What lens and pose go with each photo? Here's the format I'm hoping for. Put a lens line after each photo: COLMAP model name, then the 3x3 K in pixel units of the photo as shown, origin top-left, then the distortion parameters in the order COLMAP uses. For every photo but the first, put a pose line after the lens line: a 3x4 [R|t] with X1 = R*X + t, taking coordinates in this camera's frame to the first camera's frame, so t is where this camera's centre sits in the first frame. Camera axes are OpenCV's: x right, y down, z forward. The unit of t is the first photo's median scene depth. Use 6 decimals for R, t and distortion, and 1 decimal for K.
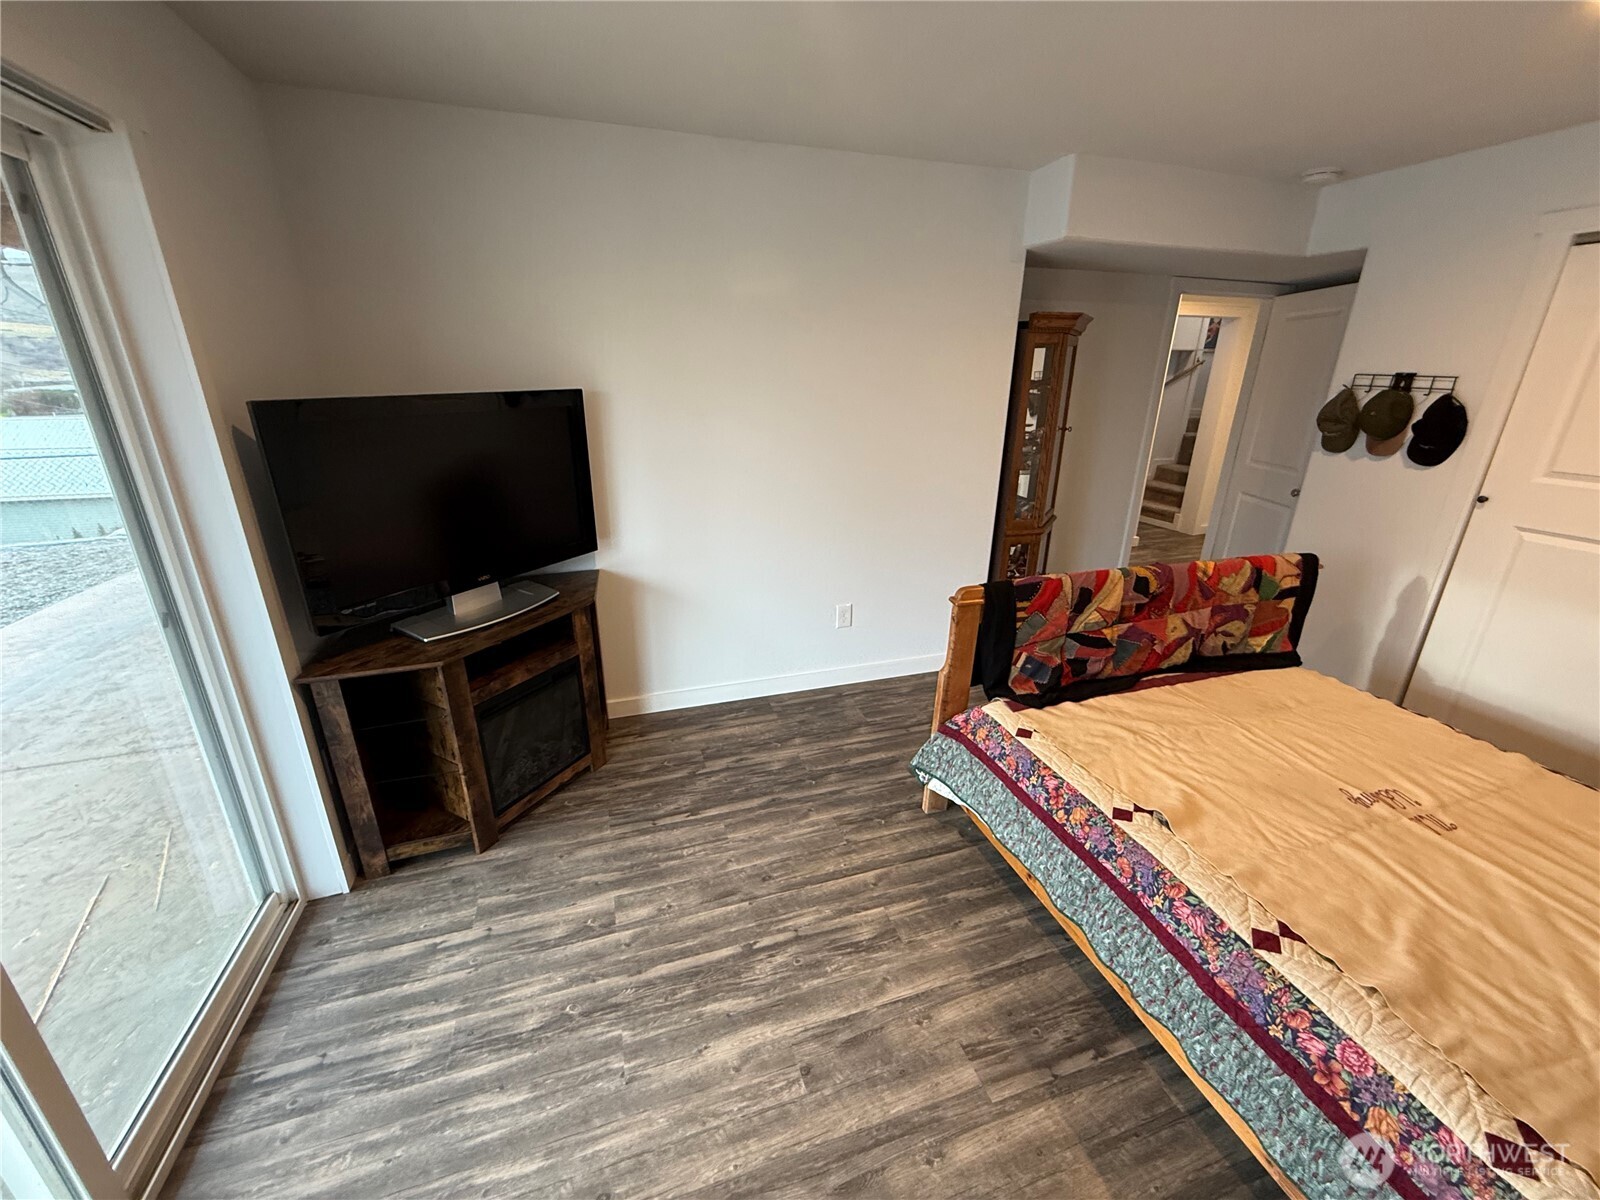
lens RADIAL K [[637.9, 0, 801.2], [0, 637.9, 594.0], [0, 0, 1]] dist [0.001067, 0.000431]
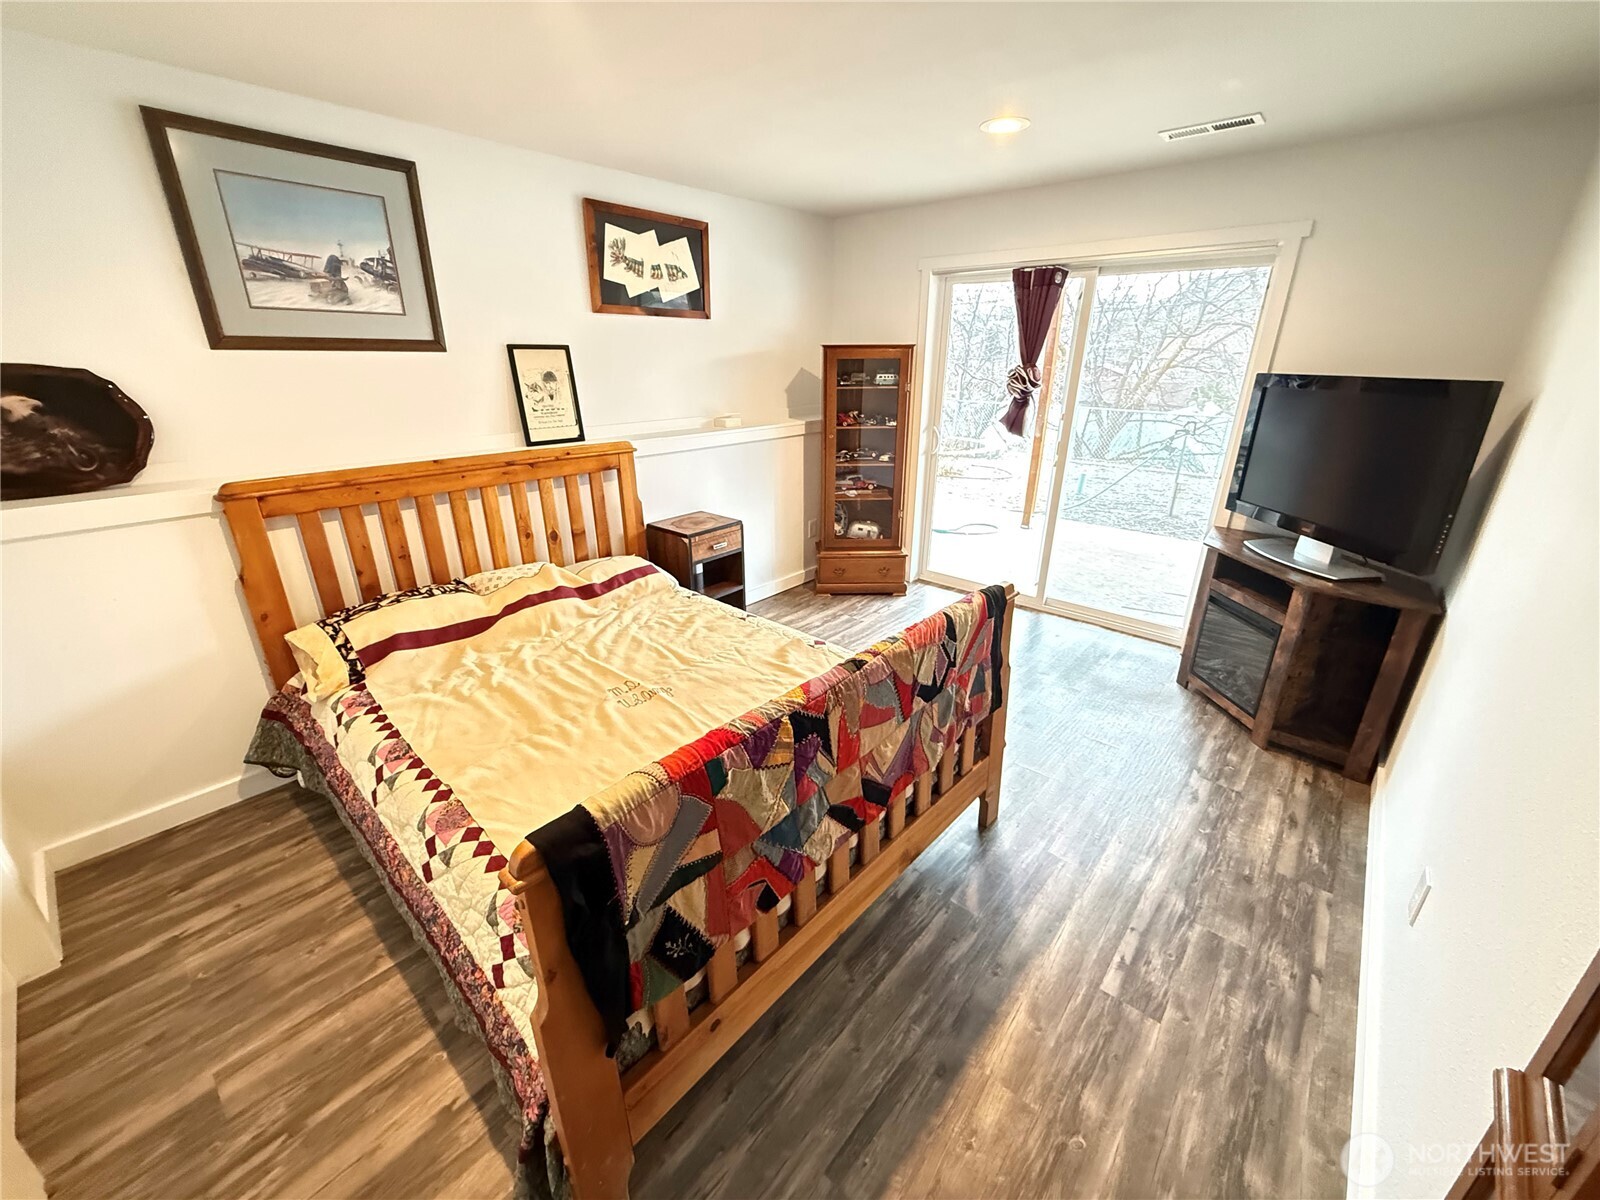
lens RADIAL K [[637.9, 0, 800.4], [0, 637.9, 594.9], [0, 0, 1]] dist [0.001067, 0.000431]
pose [[-0.858846, 0.175181, -0.481348, 1.047257], [-0.185221, 0.769910, 0.610681, -0.550896], [0.477574, 0.613637, -0.628787, 1.550315]]
